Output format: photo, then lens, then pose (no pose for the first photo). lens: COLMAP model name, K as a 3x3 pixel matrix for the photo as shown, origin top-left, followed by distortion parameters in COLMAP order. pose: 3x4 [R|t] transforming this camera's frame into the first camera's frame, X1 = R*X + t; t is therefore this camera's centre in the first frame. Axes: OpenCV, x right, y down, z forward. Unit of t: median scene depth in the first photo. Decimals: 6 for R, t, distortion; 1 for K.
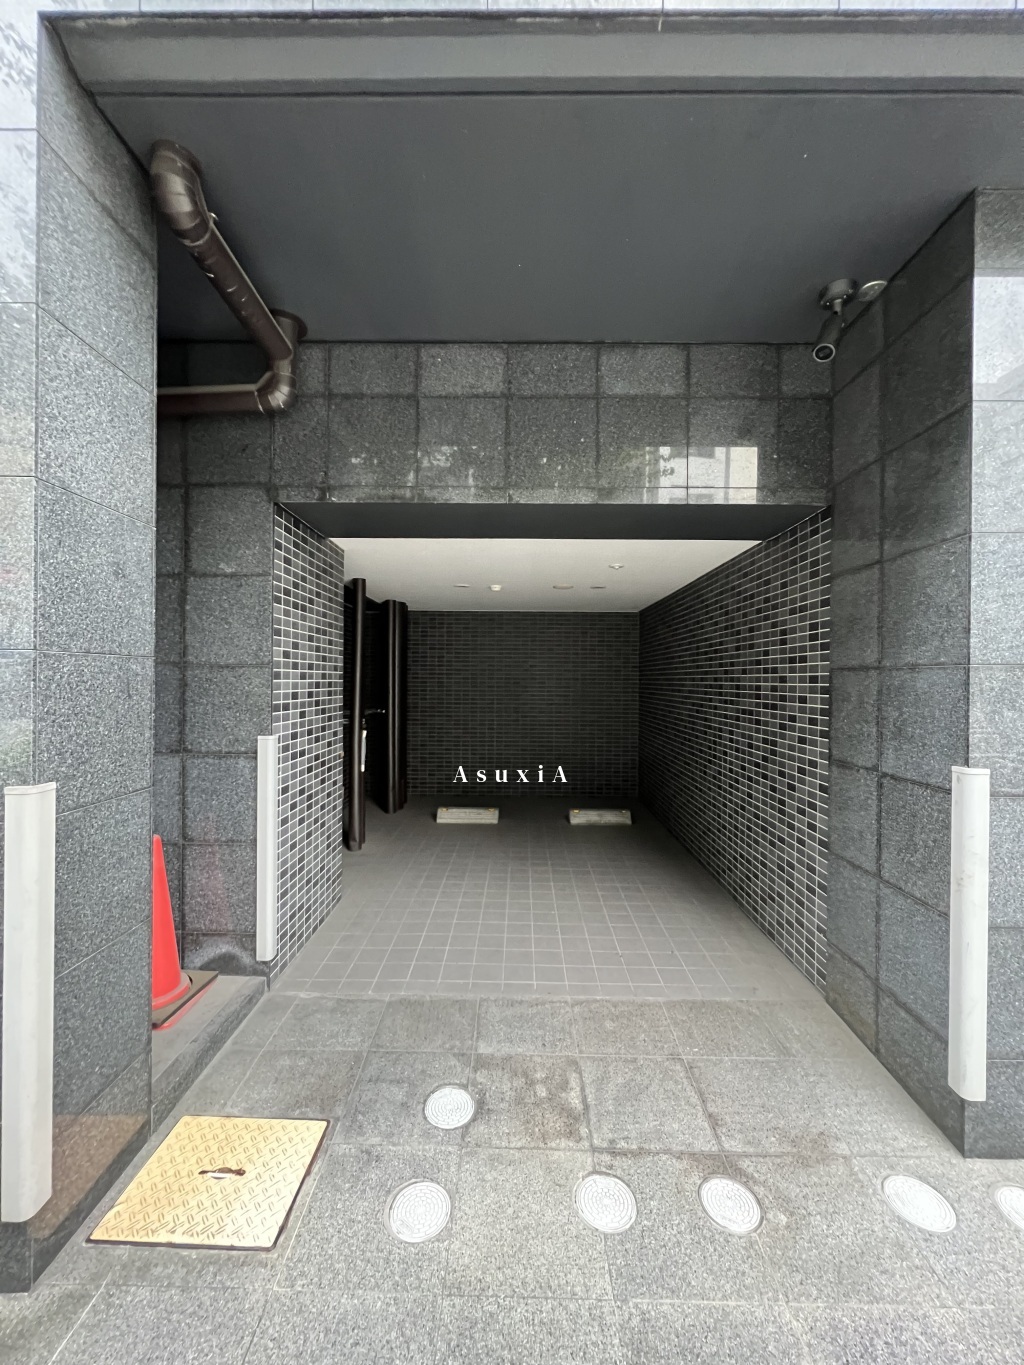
lens RADIAL K [[544.8, 0, 514.1], [0, 544.8, 677.8], [0, 0, 1]] dist [-0.002502, 0.001023]
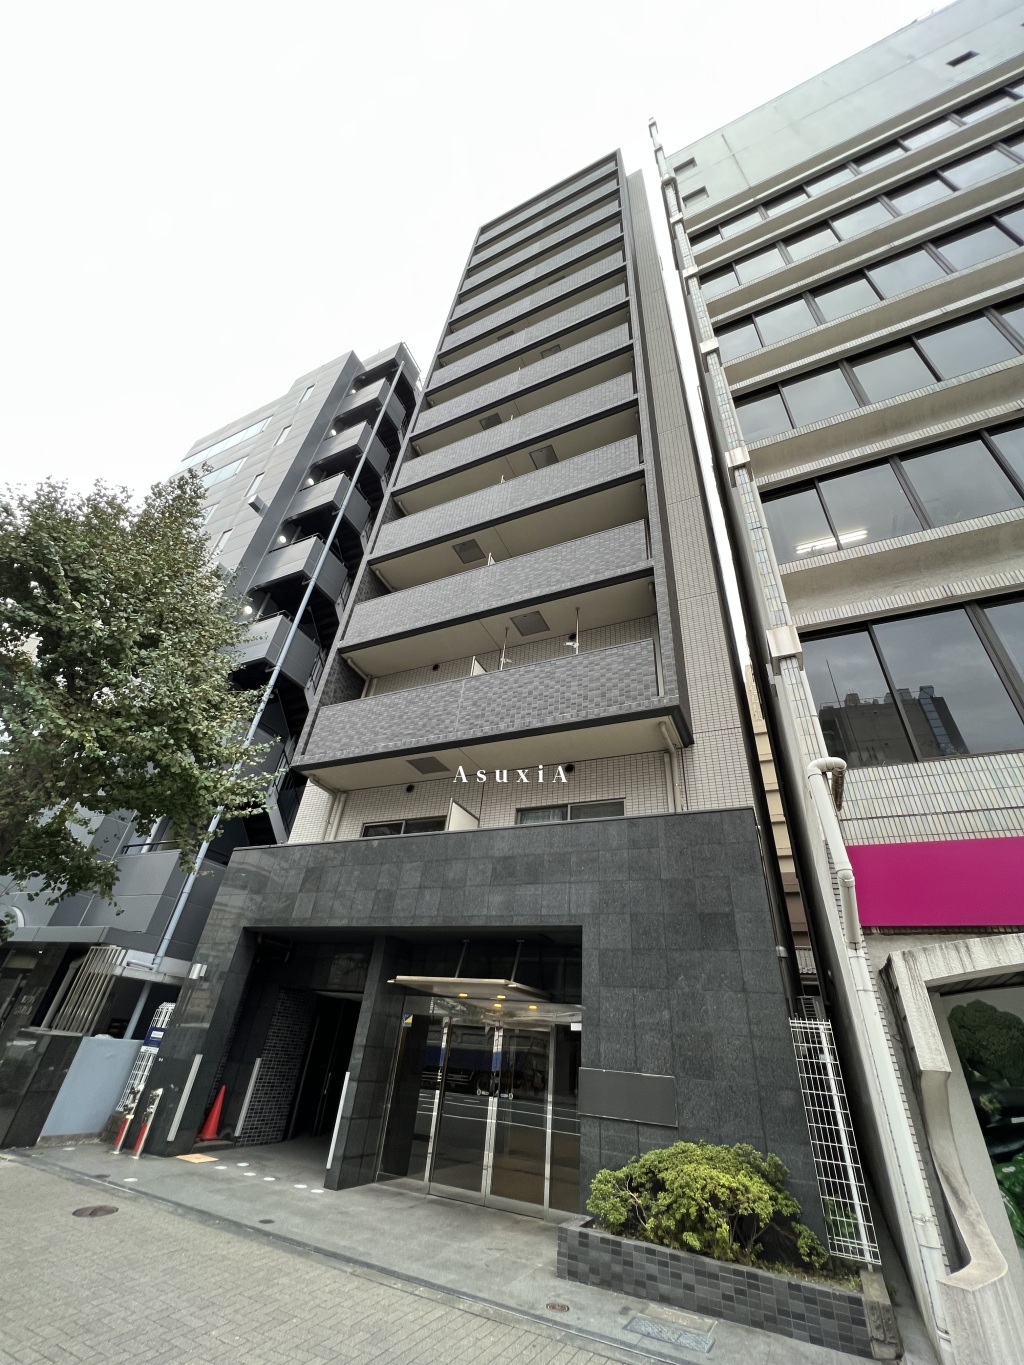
lens RADIAL K [[544.8, 0, 516.0], [0, 544.8, 679.2], [0, 0, 1]] dist [-0.002502, 0.001023]
pose [[0.911018, -0.176878, -0.372506, 4.404377], [-0.074786, 0.817487, -0.571070, -0.026159], [0.405528, 0.548114, 0.731518, -3.563989]]
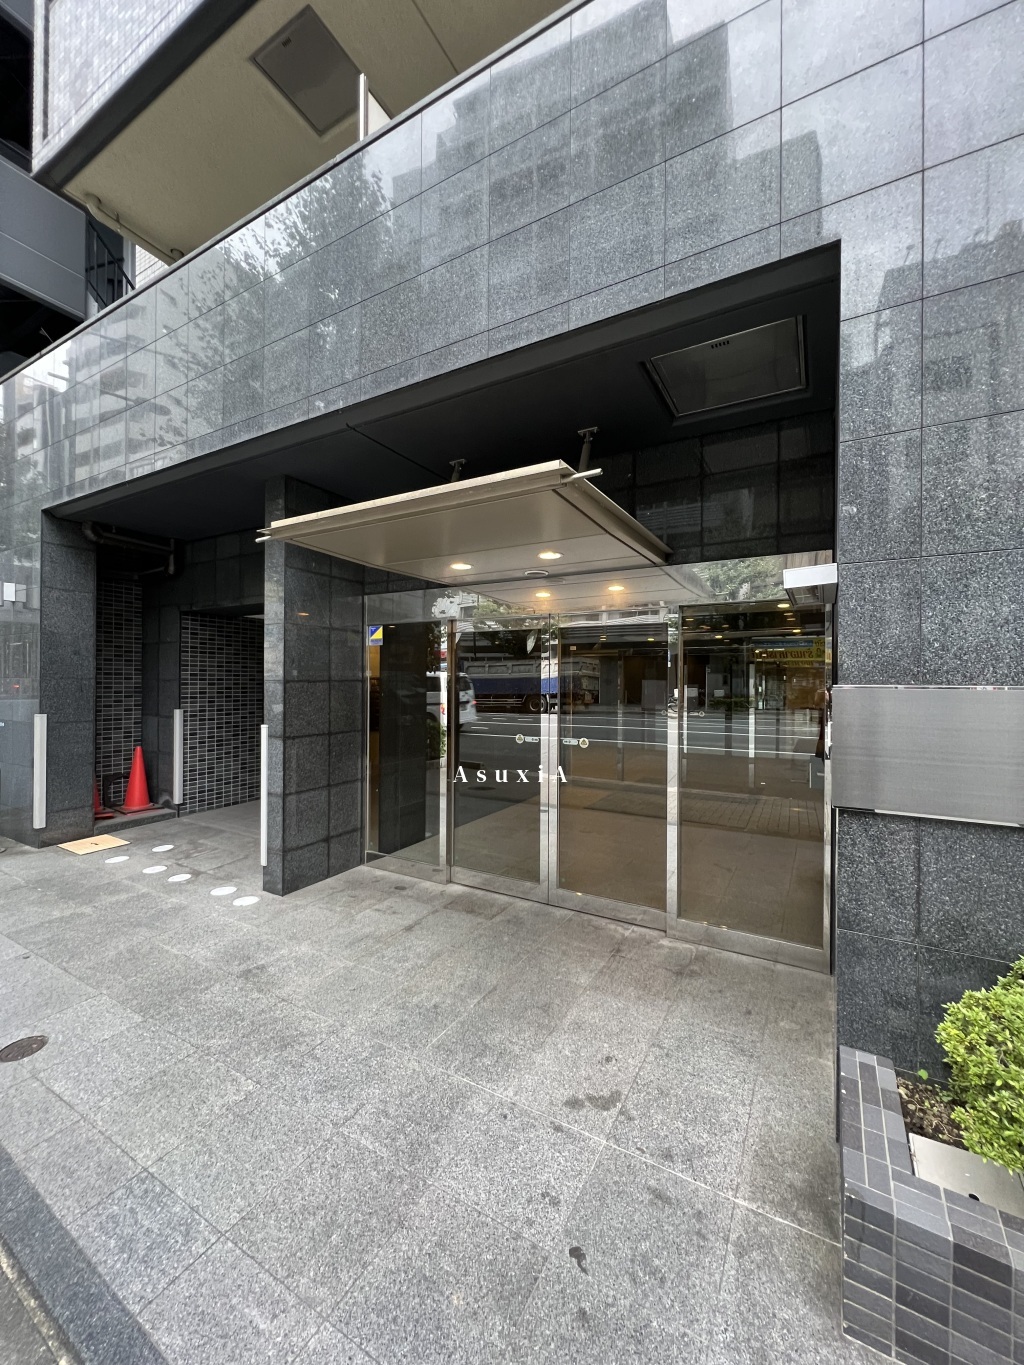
lens RADIAL K [[544.8, 0, 514.0], [0, 544.8, 679.5], [0, 0, 1]] dist [-0.002502, 0.001023]
pose [[0.874656, -0.001757, -0.484741, 2.934318], [-0.001838, 0.999974, -0.006942, -0.014651], [0.484741, 0.006962, 0.874630, -0.540745]]
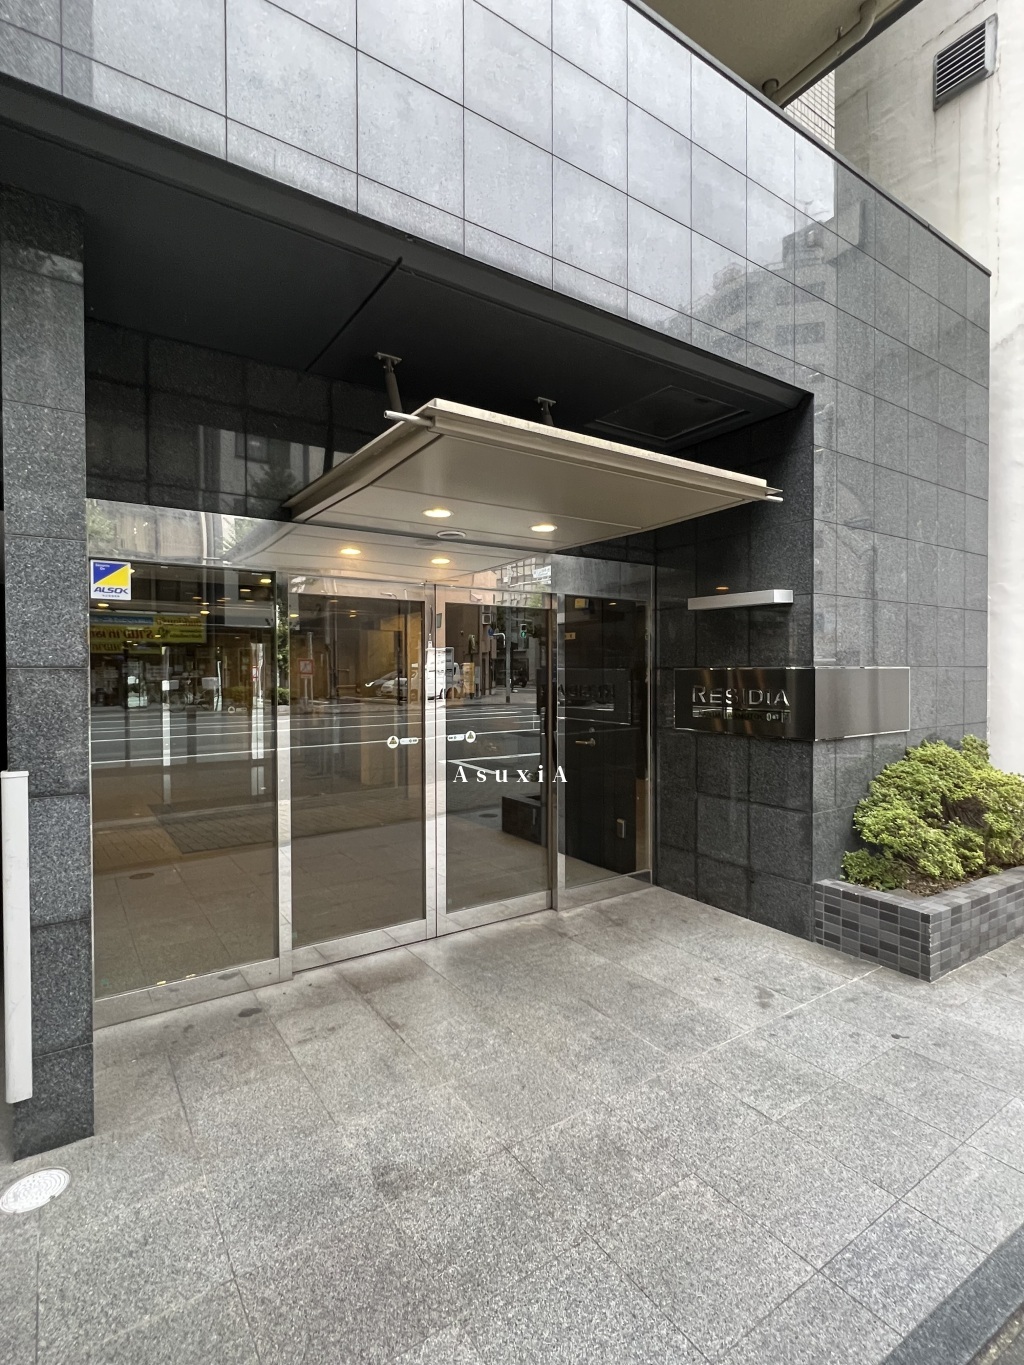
lens RADIAL K [[681.6, 0, 513.2], [0, 681.6, 682.0], [0, 0, 1]] dist [-0.004892, 0.003527]
pose [[0.818202, -0.016869, 0.574684, 0.880797], [0.007522, 0.999798, 0.018638, -0.013587], [-0.574882, -0.010926, 0.818163, -0.543073]]
